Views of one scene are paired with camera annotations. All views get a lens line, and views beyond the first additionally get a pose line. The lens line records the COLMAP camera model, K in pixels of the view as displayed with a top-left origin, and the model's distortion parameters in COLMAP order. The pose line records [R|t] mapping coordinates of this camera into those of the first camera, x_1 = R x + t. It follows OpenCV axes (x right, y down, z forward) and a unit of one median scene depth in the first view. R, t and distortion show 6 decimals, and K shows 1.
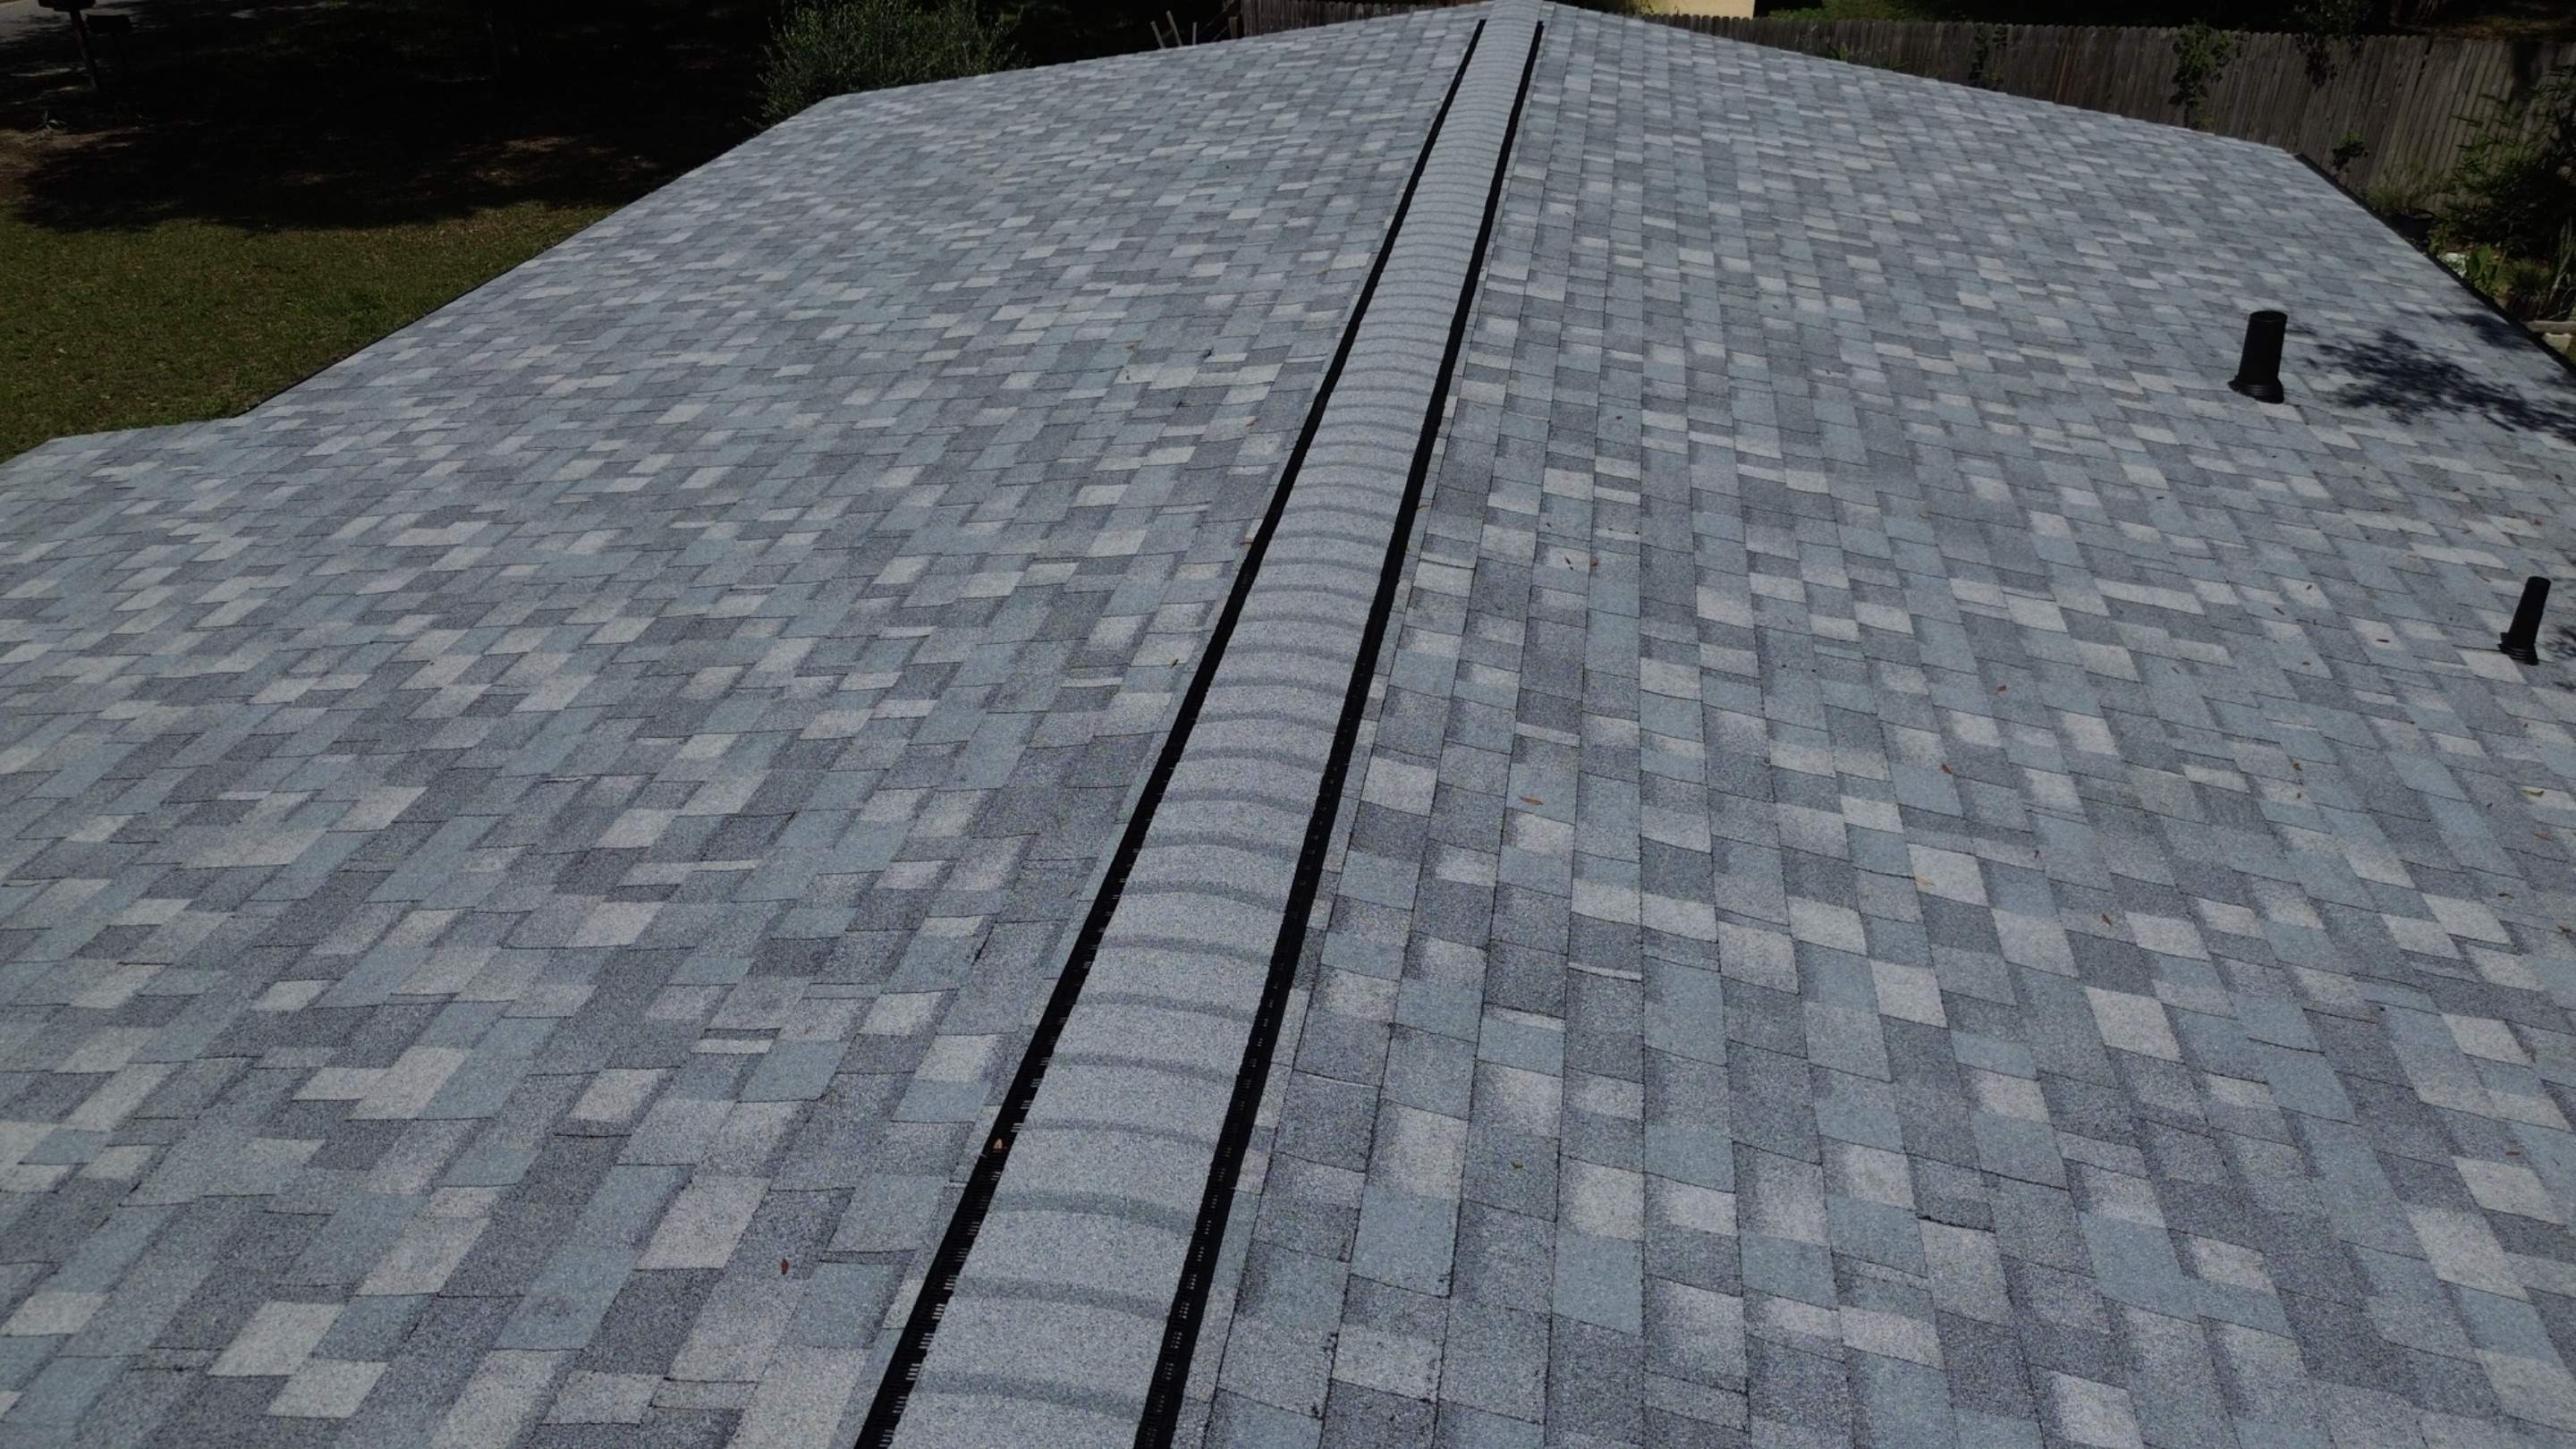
lens RADIAL K [[1832.2, 0, 1288.0], [0, 1832.2, 724.5], [0, 0, 1]] dist [0.070594, -0.078449]
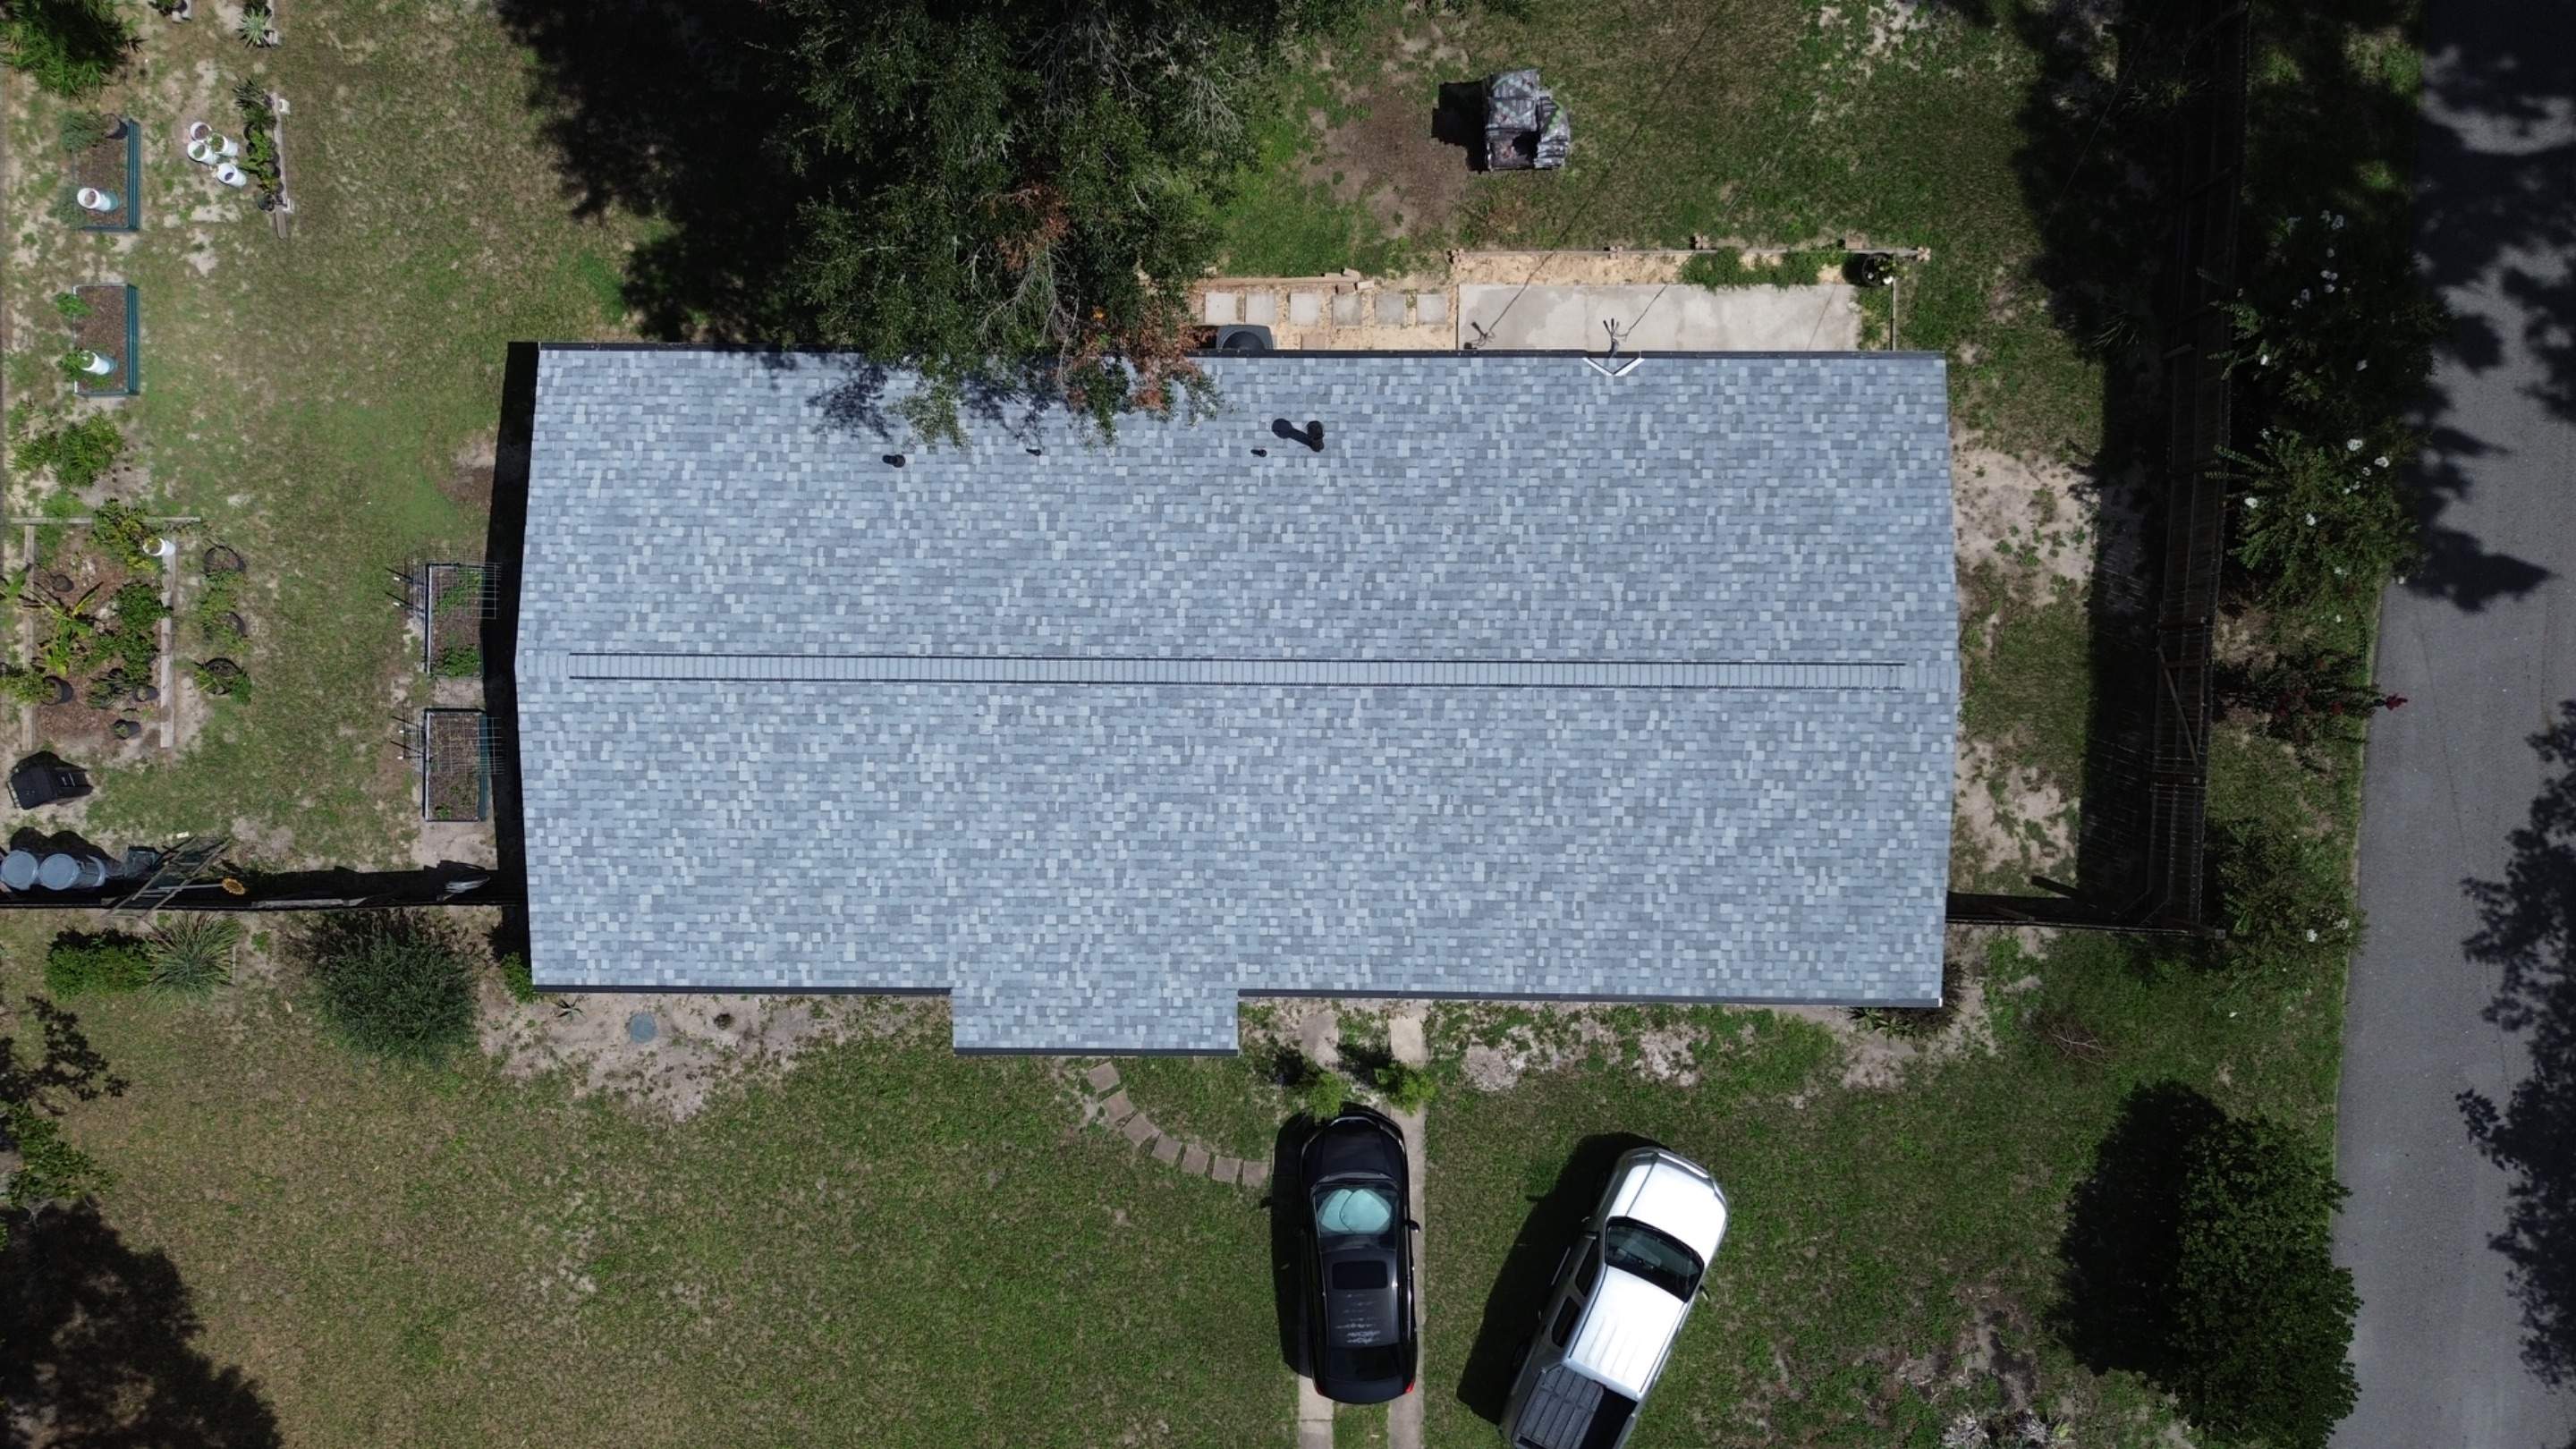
lens RADIAL K [[1820.9, 0, 1288.0], [0, 1820.9, 724.5], [0, 0, 1]] dist [0.088362, -0.122775]
pose [[-0.155430, -0.987845, 0.001723, -0.213769], [0.511974, -0.079064, 0.855355, -4.002195], [-0.844822, 0.133830, 0.518040, -2.099694]]
